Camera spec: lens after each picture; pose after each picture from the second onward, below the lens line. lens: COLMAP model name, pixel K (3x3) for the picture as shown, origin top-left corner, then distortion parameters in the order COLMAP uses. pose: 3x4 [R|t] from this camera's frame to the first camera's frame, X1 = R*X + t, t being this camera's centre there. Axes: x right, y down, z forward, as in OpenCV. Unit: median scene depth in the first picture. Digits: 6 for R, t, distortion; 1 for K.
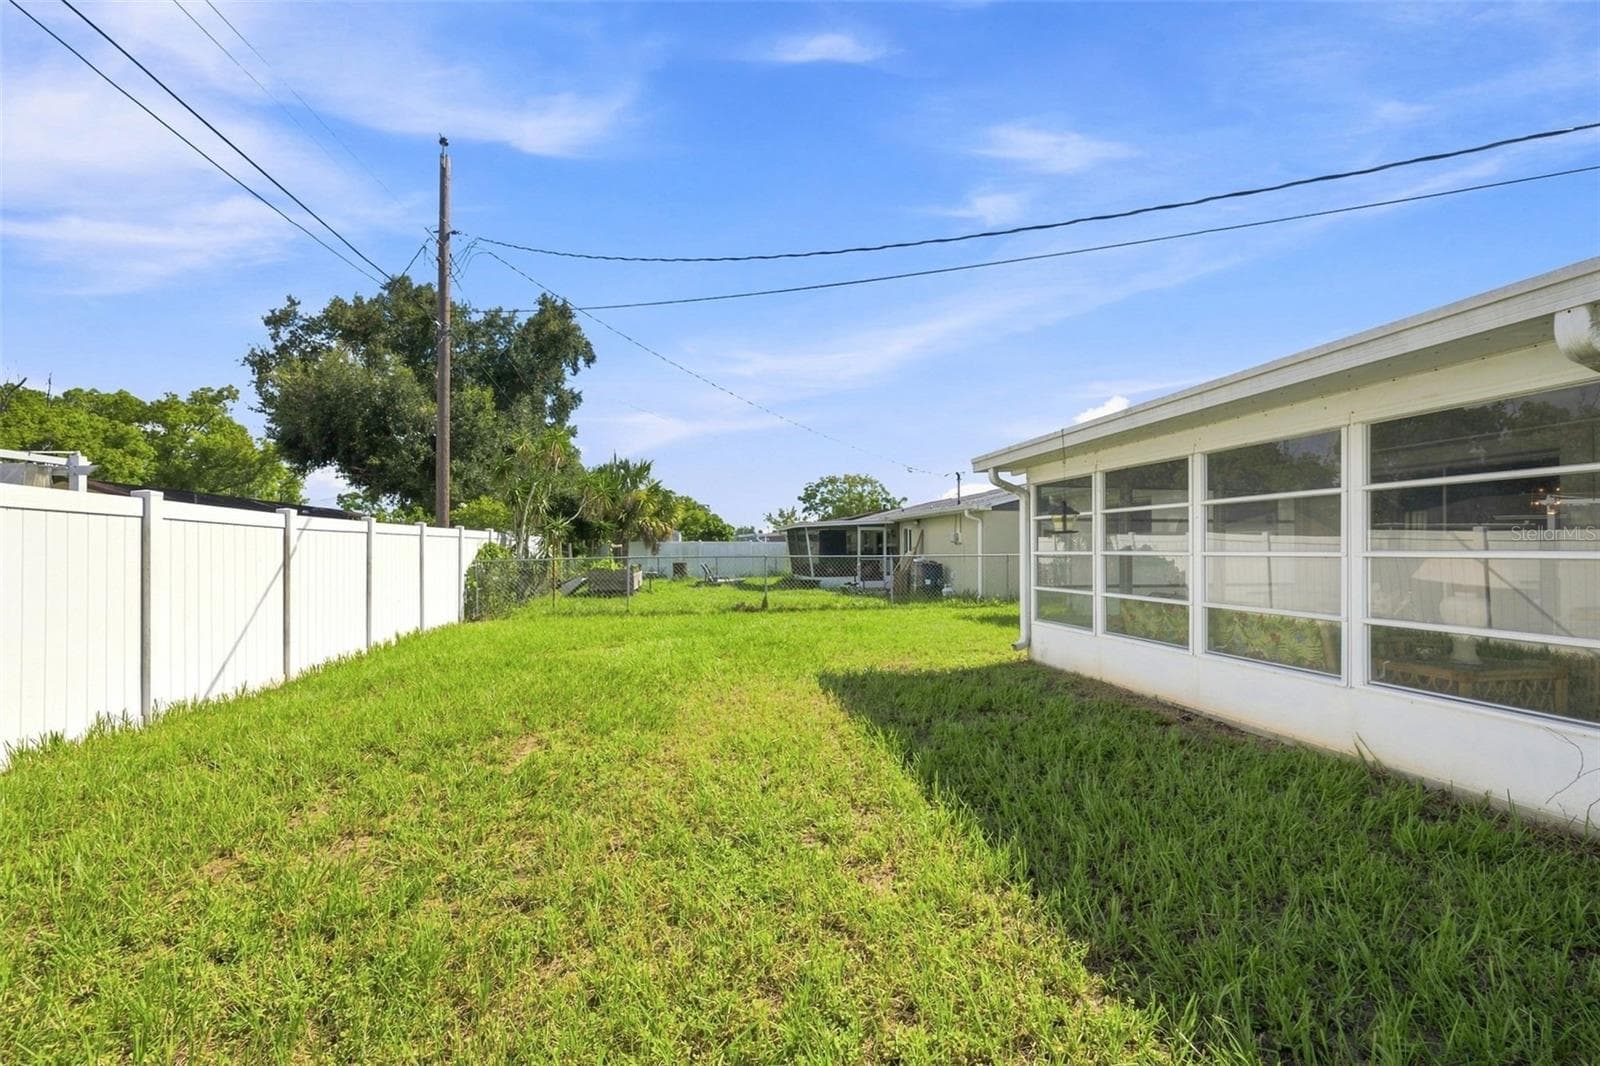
lens RADIAL K [[662.2, 0, 810.4], [0, 662.2, 552.4], [0, 0, 1]] dist [-0.000291, -0.000104]
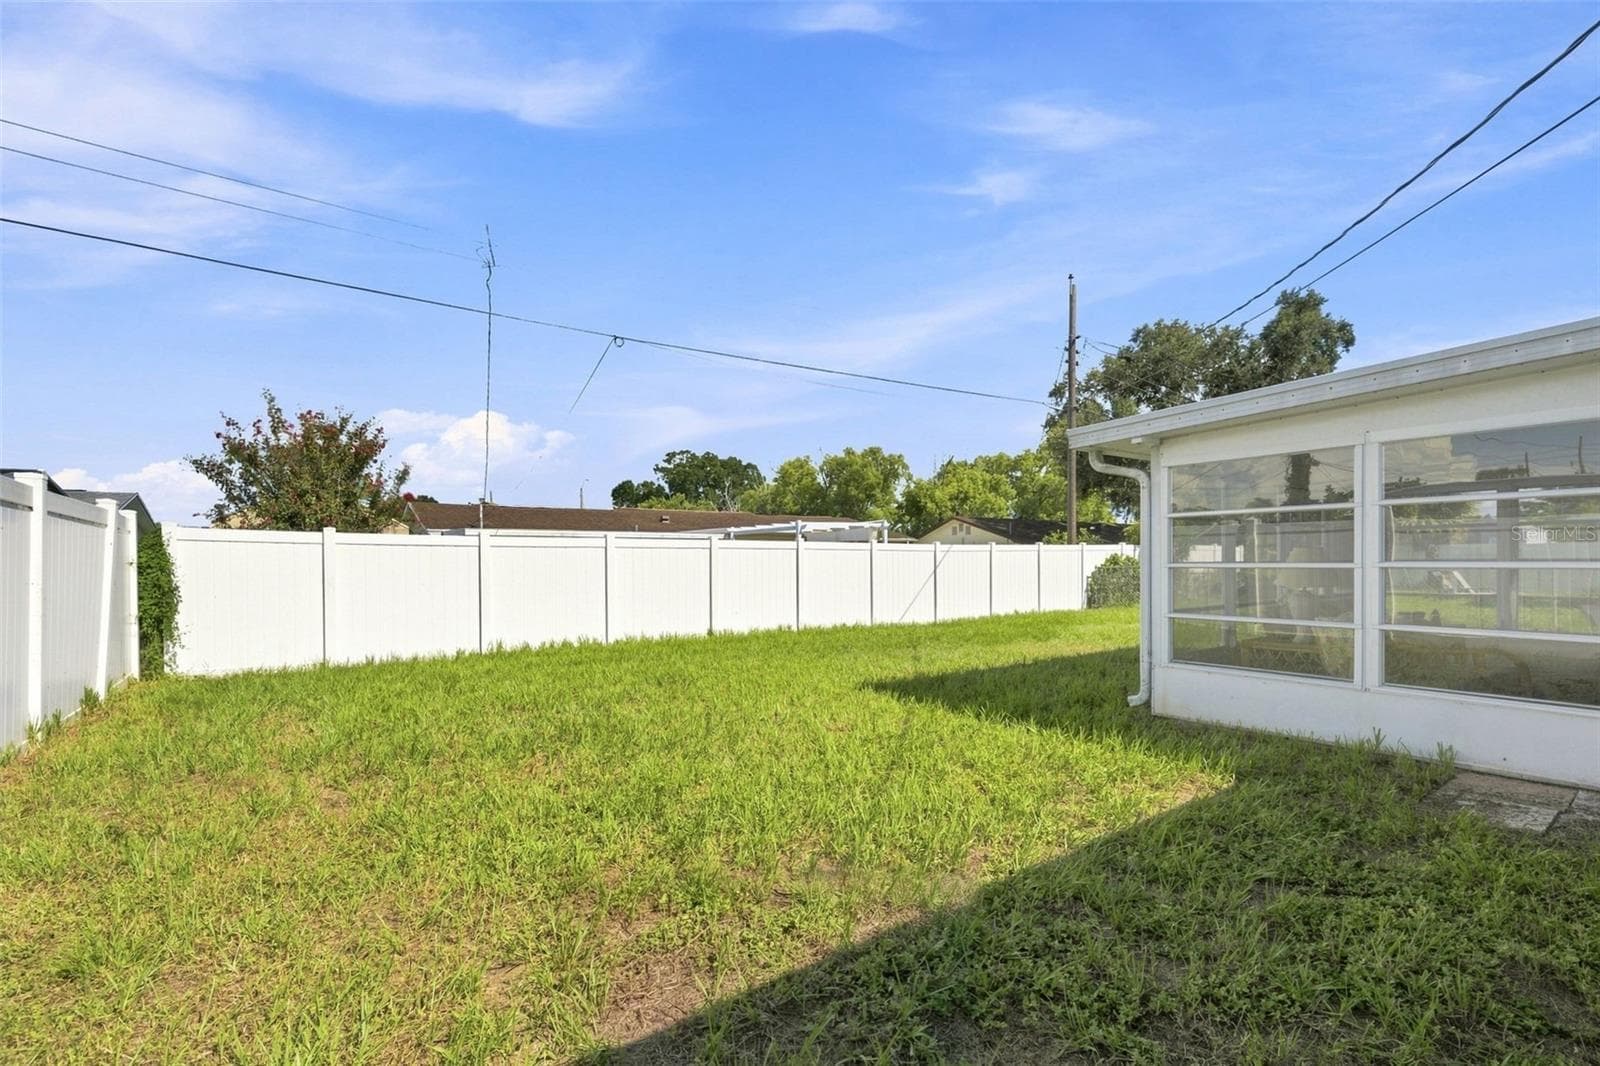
lens RADIAL K [[688.7, 0, 786.2], [0, 688.7, 556.1], [0, 0, 1]] dist [0.000580, 0.000026]
pose [[0.407318, -0.013441, -0.913188, 0.460913], [0.004596, 0.999909, -0.012667, 0.002385], [0.913275, 0.000962, 0.407342, -0.144932]]
